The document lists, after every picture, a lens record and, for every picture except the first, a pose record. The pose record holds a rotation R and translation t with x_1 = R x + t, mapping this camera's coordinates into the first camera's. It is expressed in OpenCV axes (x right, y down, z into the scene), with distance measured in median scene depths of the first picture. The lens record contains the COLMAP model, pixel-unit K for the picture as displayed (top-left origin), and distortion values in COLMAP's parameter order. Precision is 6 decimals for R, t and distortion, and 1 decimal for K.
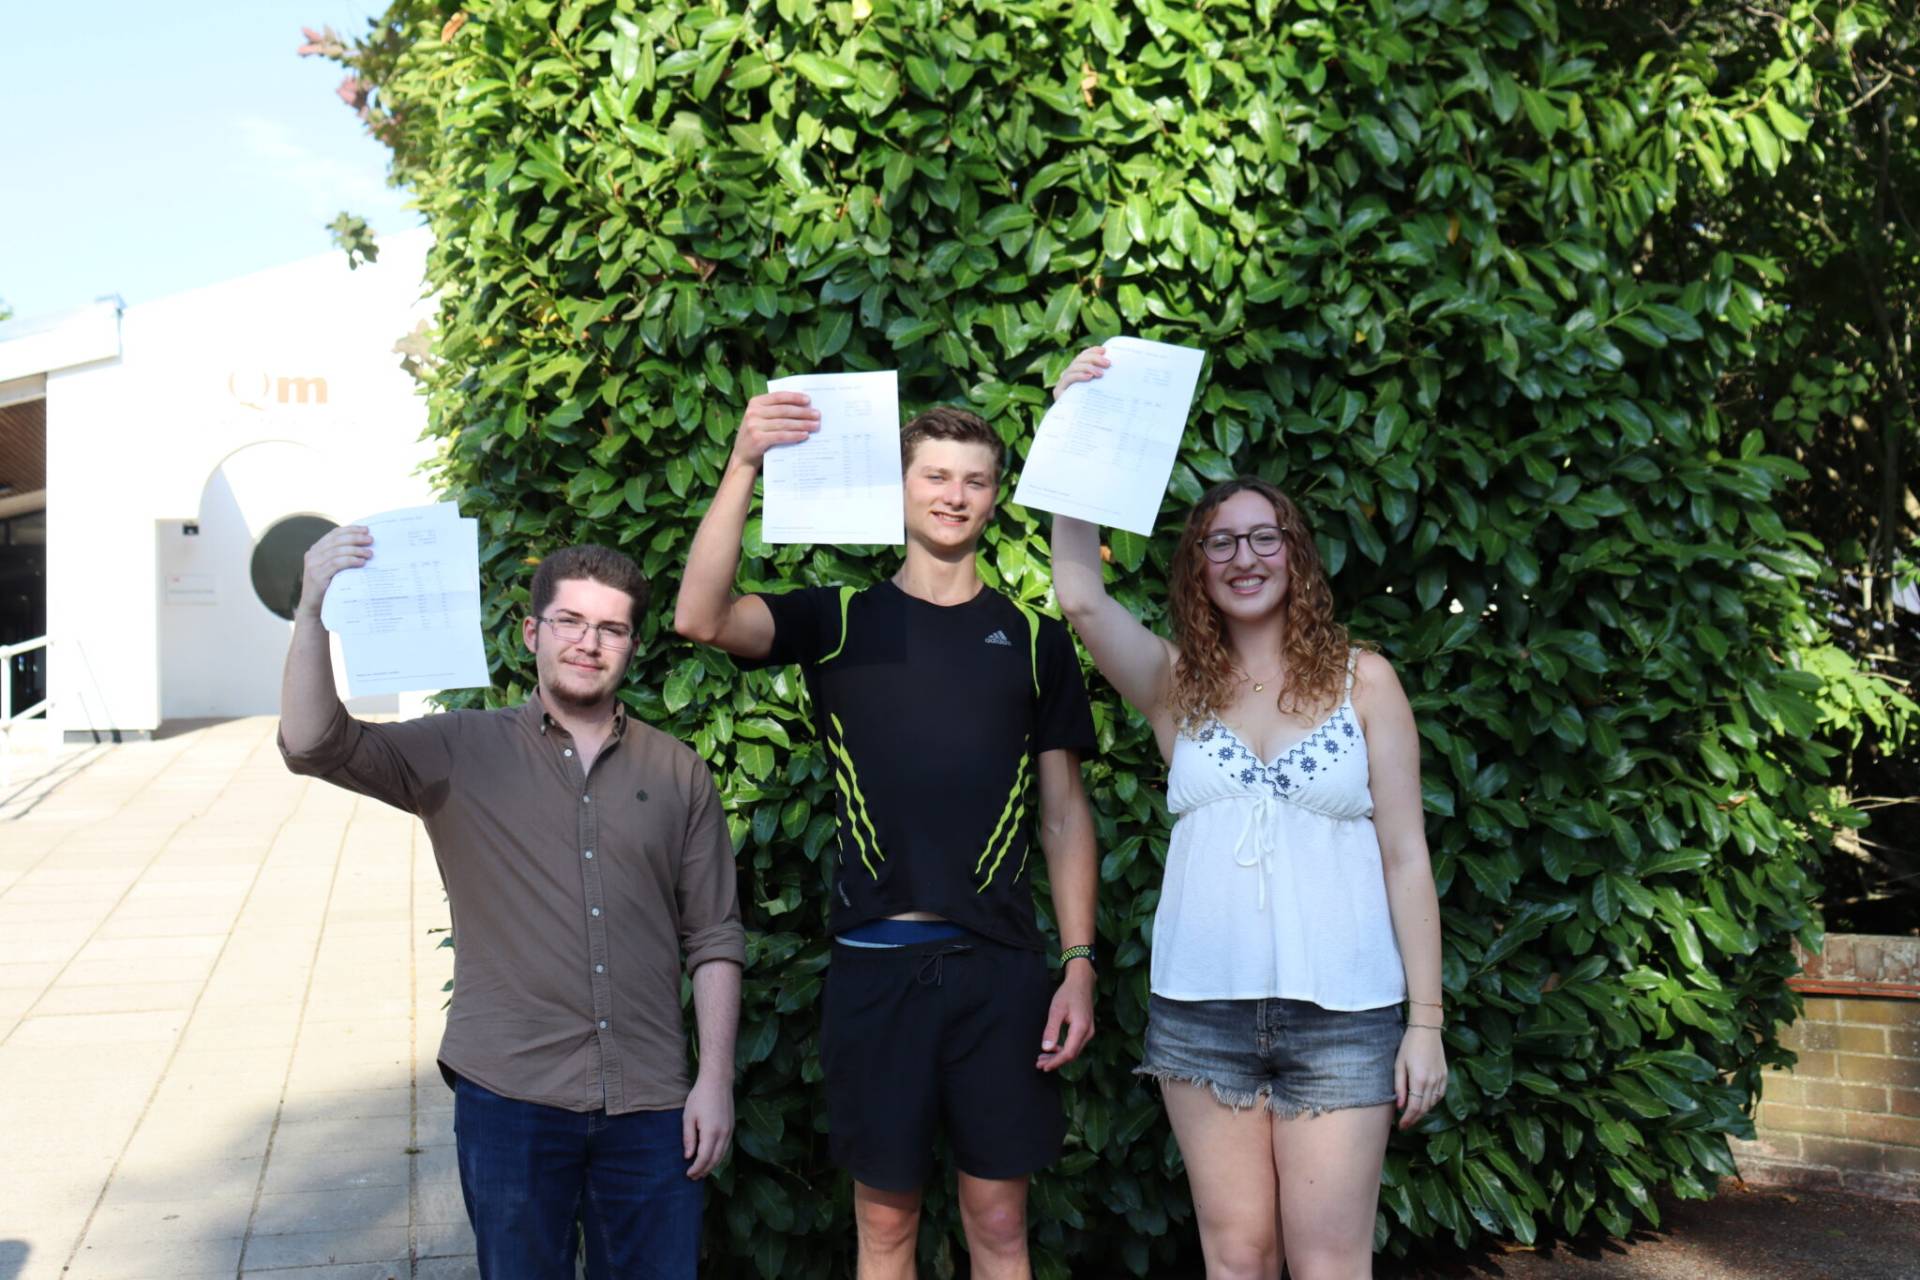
lens RADIAL K [[2249.3, 0, 963.2], [0, 2249.3, 628.6], [0, 0, 1]] dist [-0.010150, -0.065326]
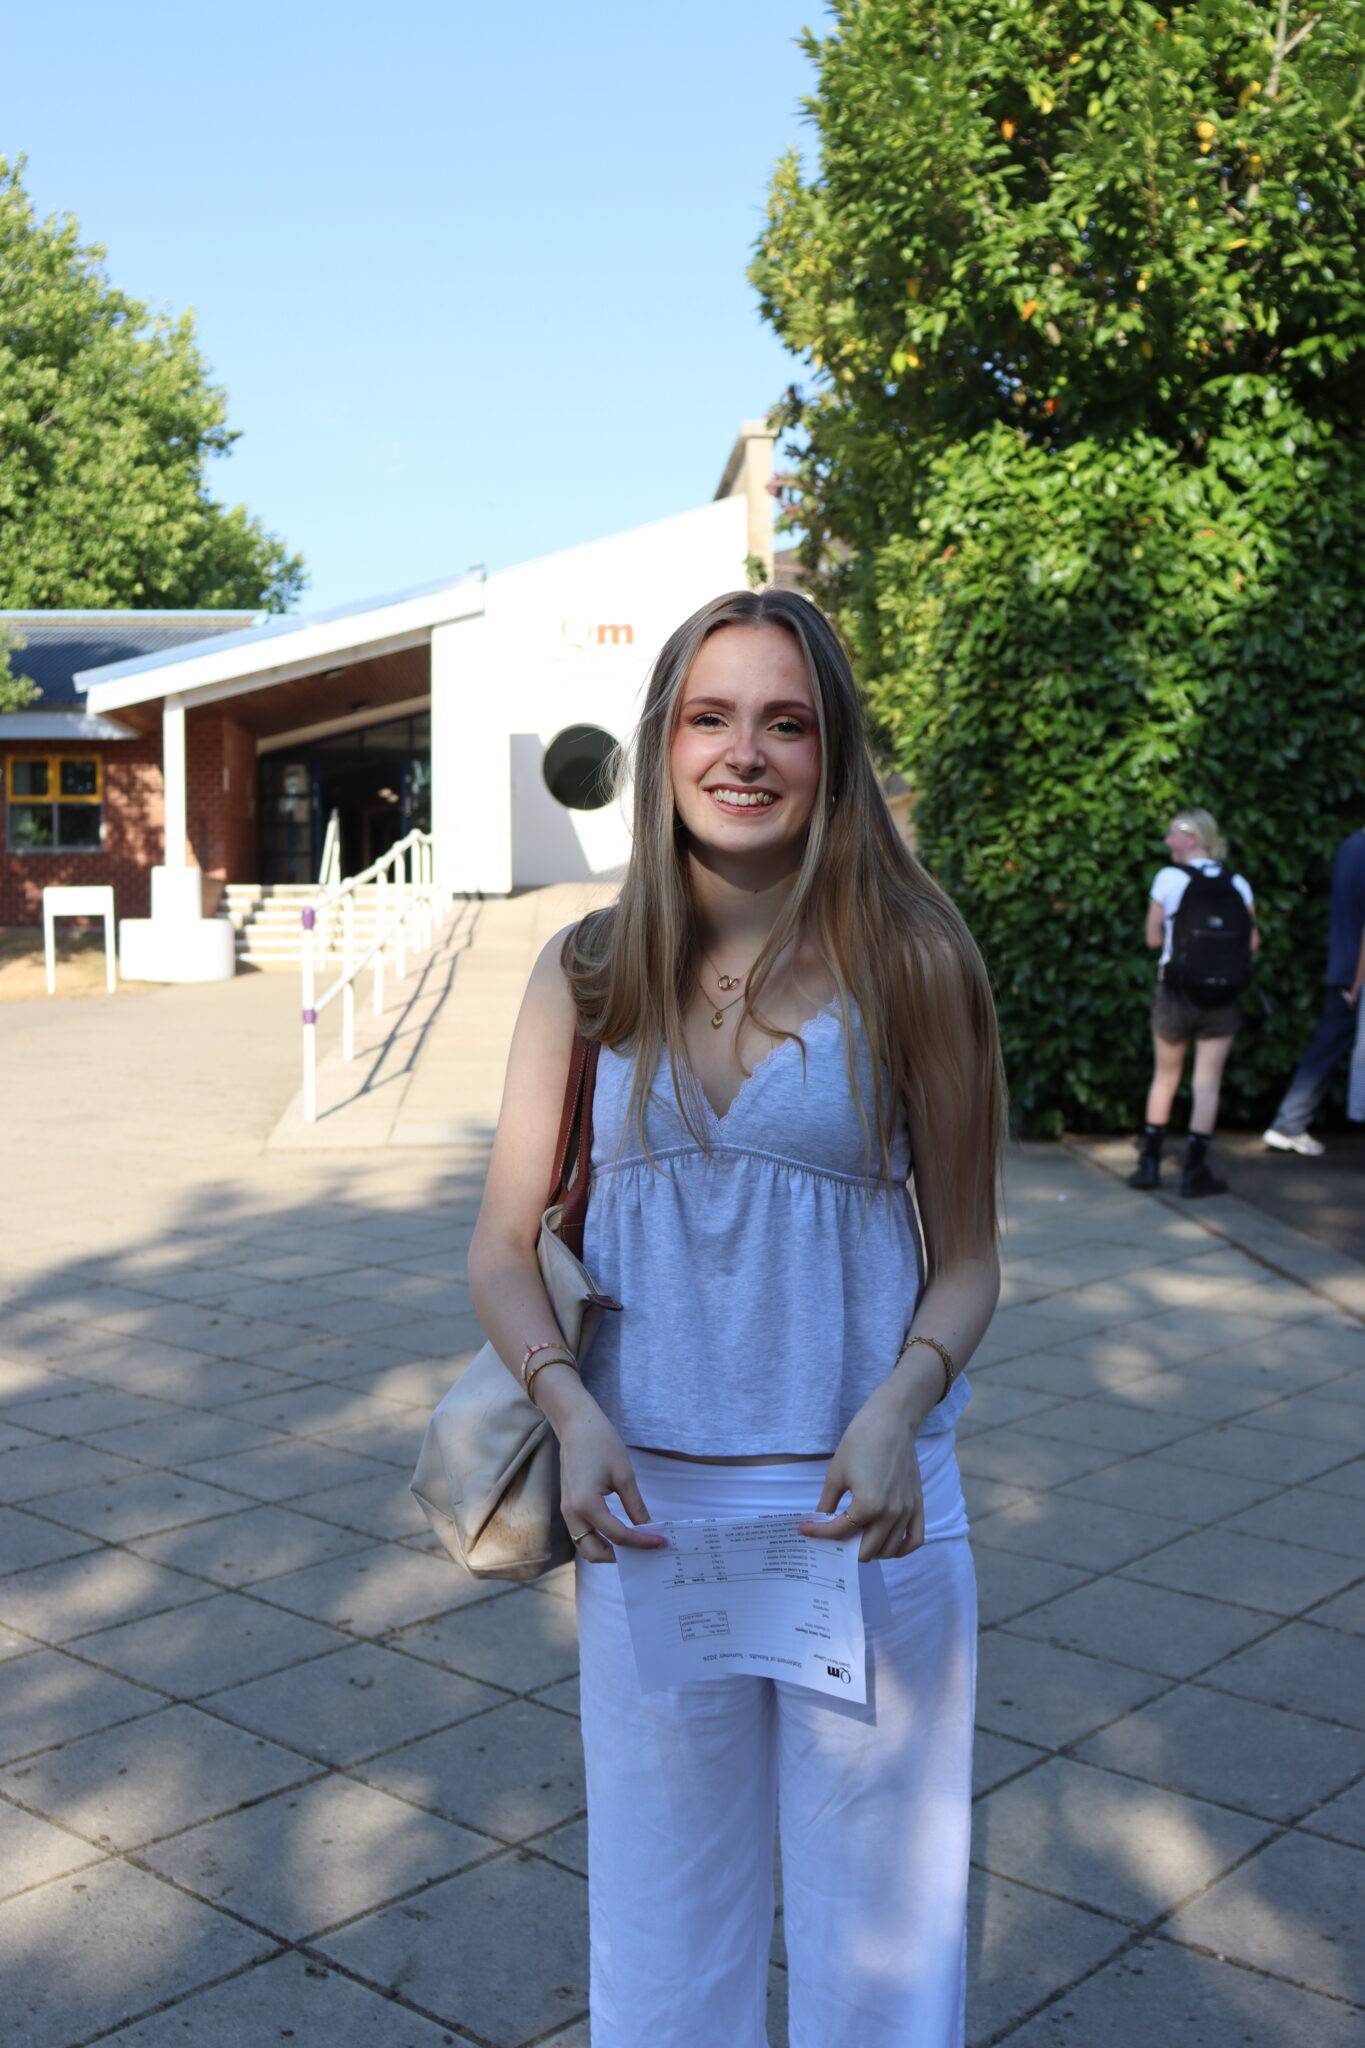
lens RADIAL K [[2210.7, 0, 675.0], [0, 2210.7, 1031.3], [0, 0, 1]] dist [-0.064745, 0.171013]
pose [[0.982137, 0.025033, -0.186495, -0.077233], [-0.007060, 0.995316, 0.096421, -0.001092], [0.188036, -0.093382, 0.977713, -1.323912]]
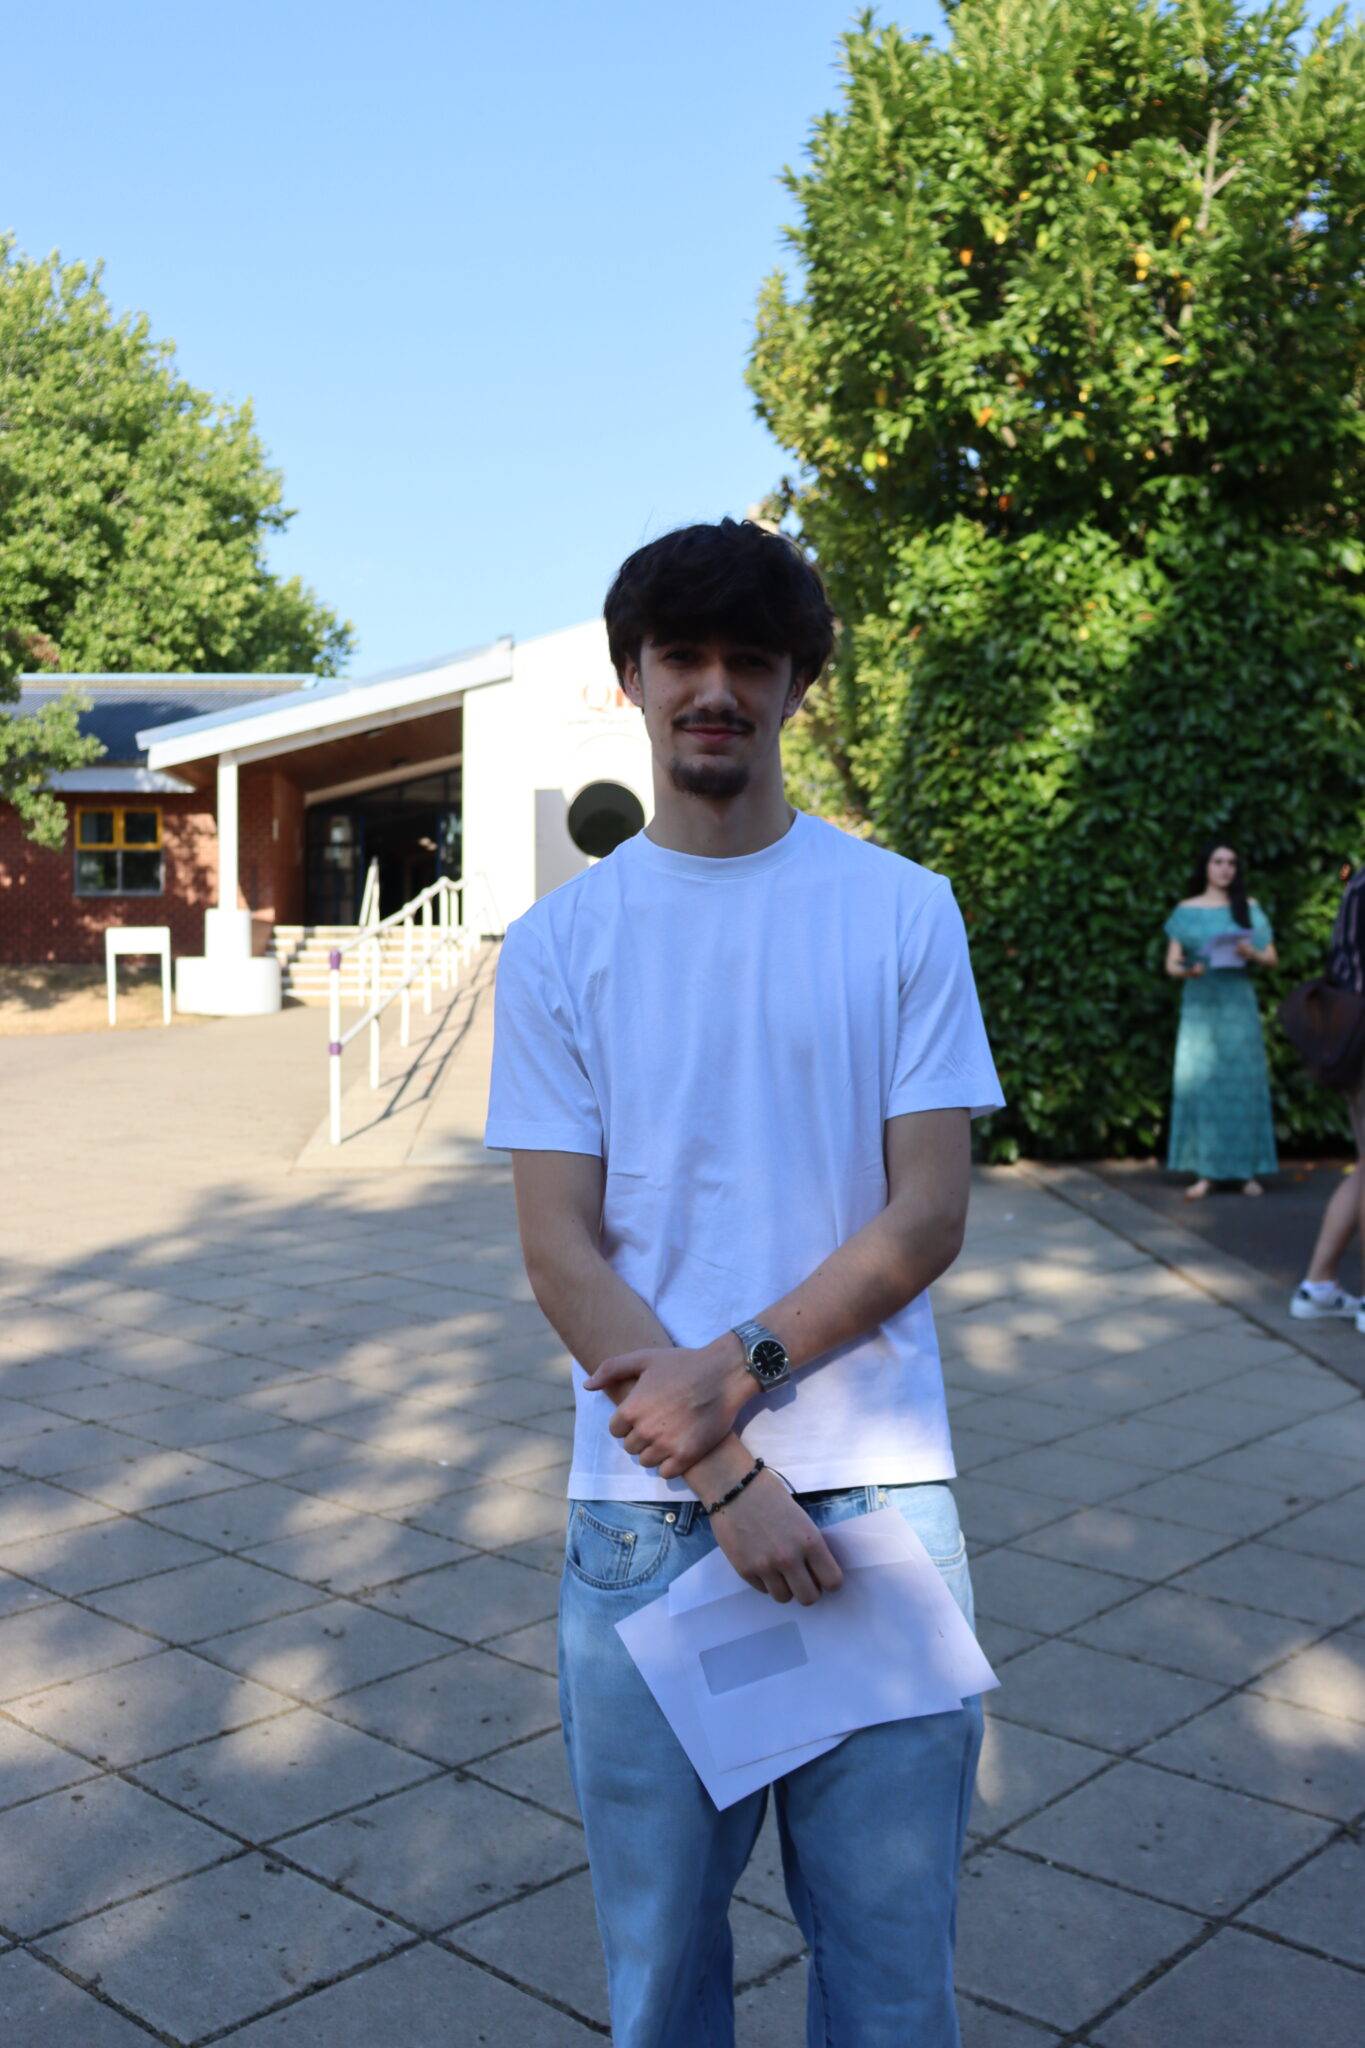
lens RADIAL K [[2052.9, 0, 682.5], [0, 2052.9, 1024.0], [0, 0, 1]] dist [-0.079565, 0.133684]
pose [[0.980650, 0.027186, -0.193870, -0.030279], [-0.012252, 0.996892, 0.077817, -0.008646], [0.195383, -0.073936, 0.977936, -1.371361]]
